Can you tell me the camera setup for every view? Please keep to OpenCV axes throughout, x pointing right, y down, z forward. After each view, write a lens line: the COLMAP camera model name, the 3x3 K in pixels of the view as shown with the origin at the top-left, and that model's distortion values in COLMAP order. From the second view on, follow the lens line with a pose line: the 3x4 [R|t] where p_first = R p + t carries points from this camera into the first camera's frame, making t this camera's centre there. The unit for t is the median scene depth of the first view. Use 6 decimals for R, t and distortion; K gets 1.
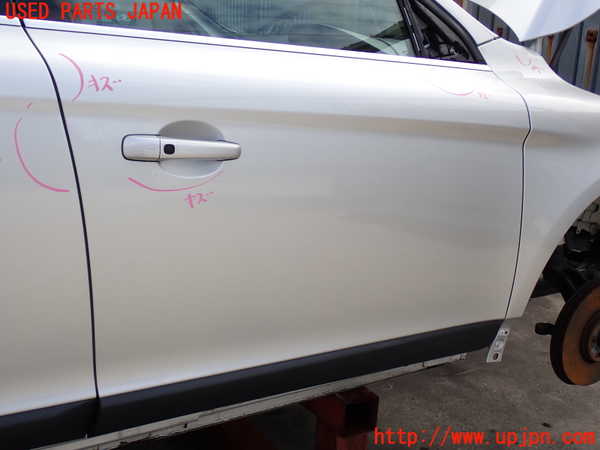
lens RADIAL K [[780.3, 0, 300.0], [0, 780.3, 225.0], [0, 0, 1]] dist [0.019726, 0.002403]
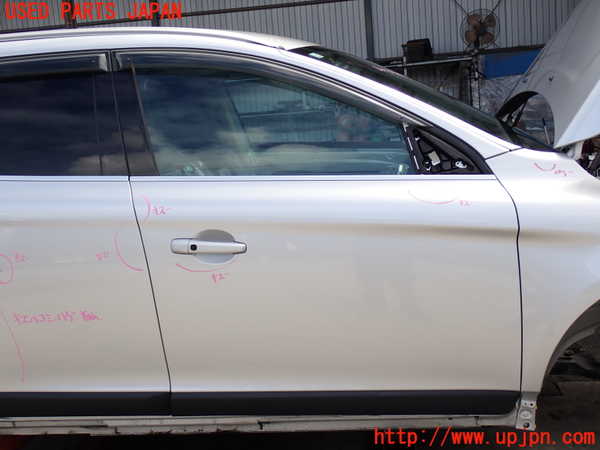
lens RADIAL K [[780.3, 0, 300.0], [0, 780.3, 225.0], [0, 0, 1]] dist [0.019726, 0.002403]
pose [[0.773040, 0.008486, -0.634301, 0.825448], [-0.049757, 0.997641, -0.047294, -0.059122], [0.632403, 0.068122, 0.771639, -0.121399]]
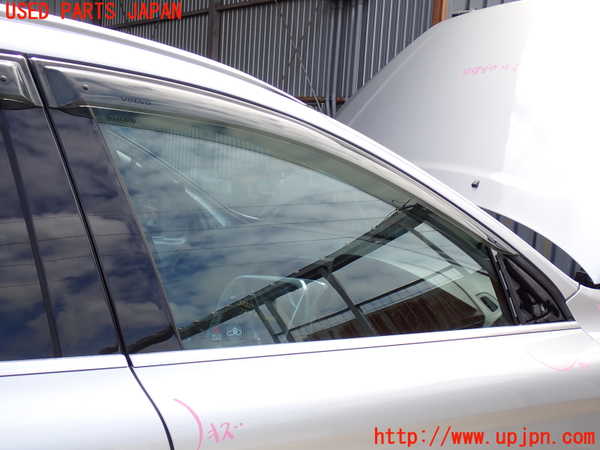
lens RADIAL K [[780.3, 0, 300.0], [0, 780.3, 225.0], [0, 0, 1]] dist [0.019726, 0.002403]
pose [[0.994423, 0.013481, 0.104604, -0.192513], [-0.000578, 0.992480, -0.122407, -0.217741], [-0.105467, 0.121664, 0.986952, 0.120478]]
